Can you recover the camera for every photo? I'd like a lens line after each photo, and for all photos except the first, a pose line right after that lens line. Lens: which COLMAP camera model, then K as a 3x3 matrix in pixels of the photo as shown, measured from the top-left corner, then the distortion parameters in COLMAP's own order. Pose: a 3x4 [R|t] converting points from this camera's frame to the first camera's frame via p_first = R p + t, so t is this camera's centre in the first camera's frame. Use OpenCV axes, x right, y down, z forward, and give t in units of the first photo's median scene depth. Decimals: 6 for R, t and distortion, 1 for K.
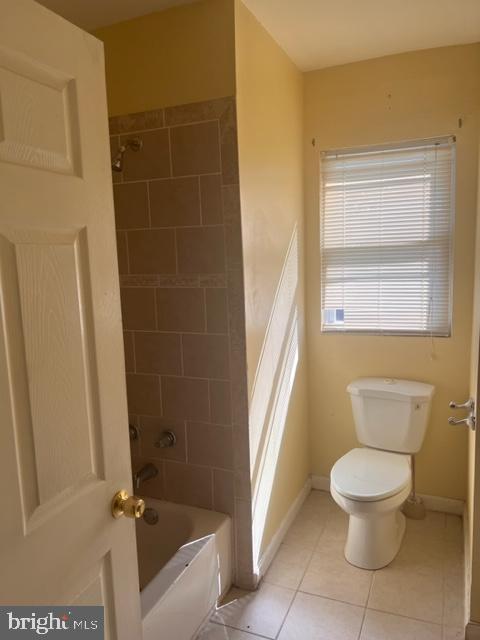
lens RADIAL K [[485.3, 0, 244.4], [0, 485.3, 322.3], [0, 0, 1]] dist [0.063057, -0.051396]
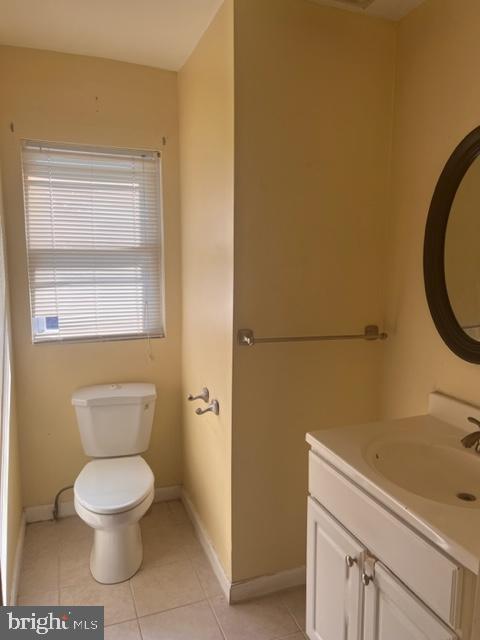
lens RADIAL K [[485.3, 0, 243.0], [0, 485.3, 321.4], [0, 0, 1]] dist [0.063057, -0.051396]
pose [[0.732209, -0.055181, 0.678841, -0.178230], [0.063906, 0.997882, 0.012185, -0.006692], [-0.678075, 0.034459, 0.734184, 0.090094]]
